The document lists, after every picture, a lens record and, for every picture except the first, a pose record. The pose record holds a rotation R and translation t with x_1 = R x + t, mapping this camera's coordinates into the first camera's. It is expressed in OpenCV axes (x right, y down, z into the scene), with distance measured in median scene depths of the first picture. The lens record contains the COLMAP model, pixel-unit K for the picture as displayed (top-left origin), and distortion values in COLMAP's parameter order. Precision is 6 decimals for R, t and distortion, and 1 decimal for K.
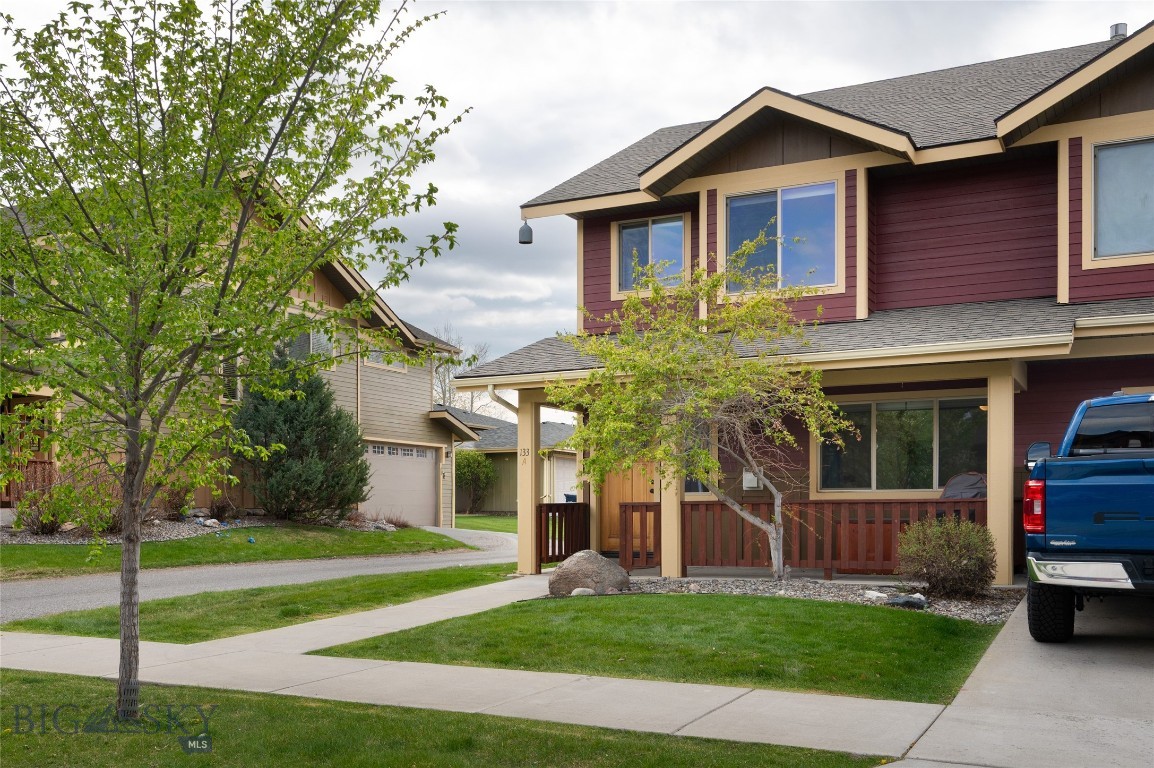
lens RADIAL K [[876.0, 0, 577.0], [0, 876.0, 384.0], [0, 0, 1]] dist [0.000978, 0.000431]
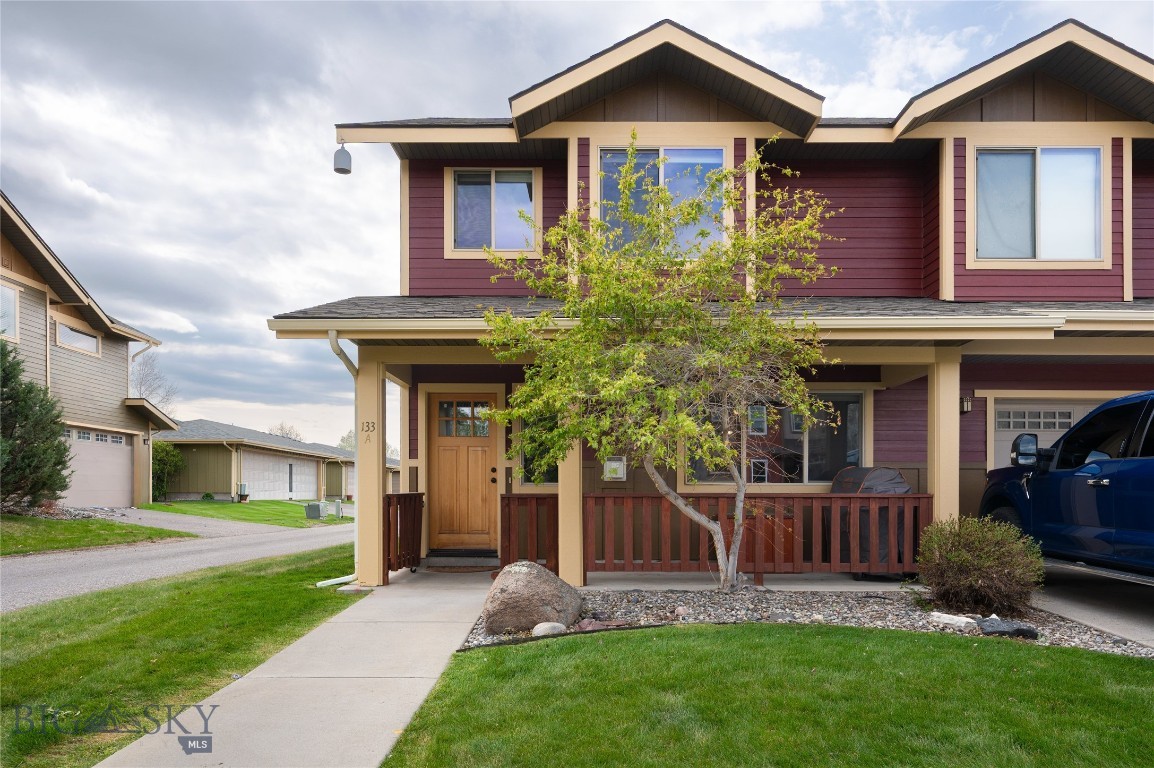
lens RADIAL K [[724.5, 0, 577.2], [0, 724.5, 452.8], [0, 0, 1]] dist [0.000928, -0.000287]
pose [[0.921209, 0.032388, 0.387719, -0.116816], [-0.063616, 0.995657, 0.067978, 0.039754], [-0.383833, -0.087287, 0.919268, 0.301446]]
